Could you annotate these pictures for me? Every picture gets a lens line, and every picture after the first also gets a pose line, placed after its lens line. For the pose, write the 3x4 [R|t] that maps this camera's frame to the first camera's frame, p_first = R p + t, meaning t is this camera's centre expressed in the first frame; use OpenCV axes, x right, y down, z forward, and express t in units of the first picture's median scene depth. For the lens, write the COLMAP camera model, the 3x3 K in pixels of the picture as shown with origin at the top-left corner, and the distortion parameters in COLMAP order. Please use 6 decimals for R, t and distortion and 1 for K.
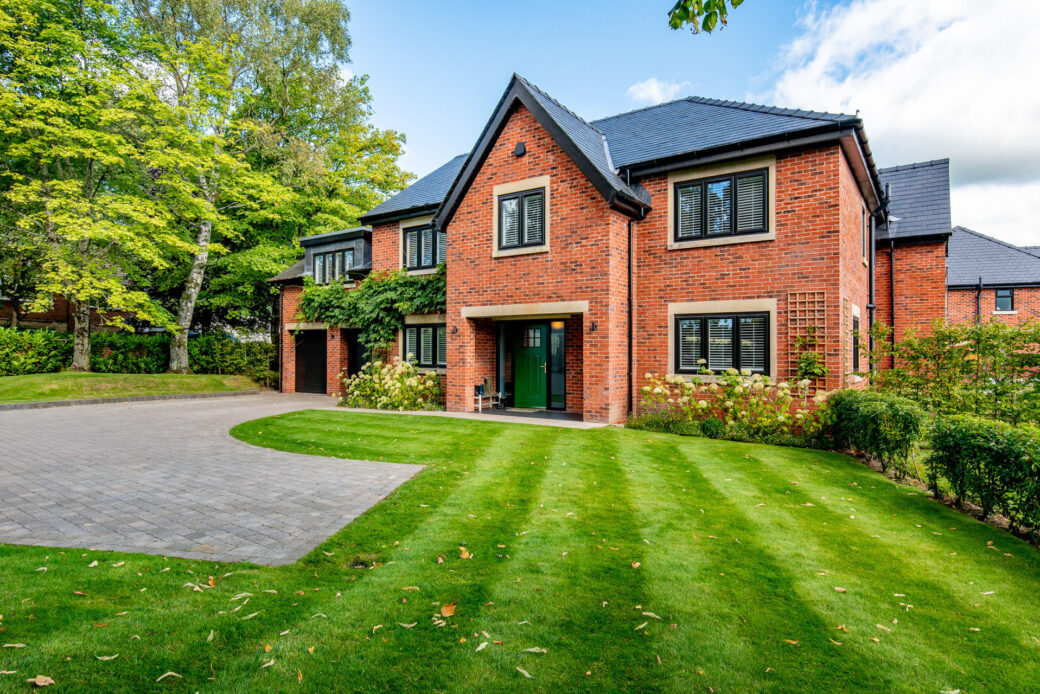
lens RADIAL K [[581.3, 0, 519.6], [0, 581.3, 348.8], [0, 0, 1]] dist [0.002822, 0.000158]
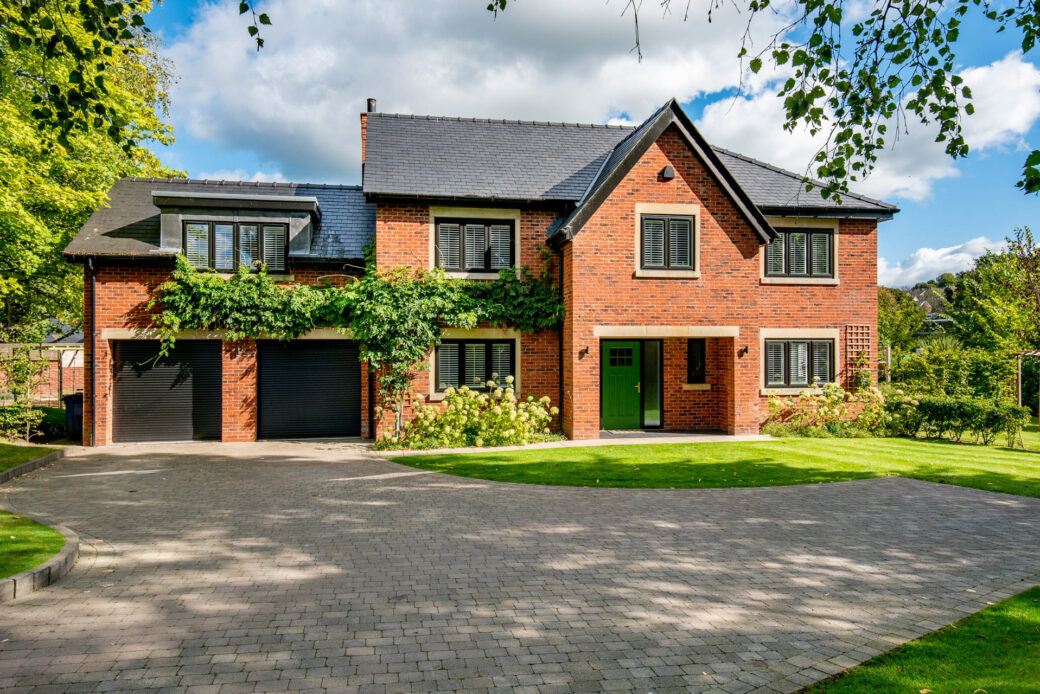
lens RADIAL K [[760.2, 0, 520.2], [0, 760.2, 344.6], [0, 0, 1]] dist [-0.004628, -0.000988]
pose [[0.709850, -0.001126, 0.704352, -1.151287], [0.001525, 0.999999, 0.000061, -0.046419], [-0.704351, 0.001031, 0.709851, 0.251934]]
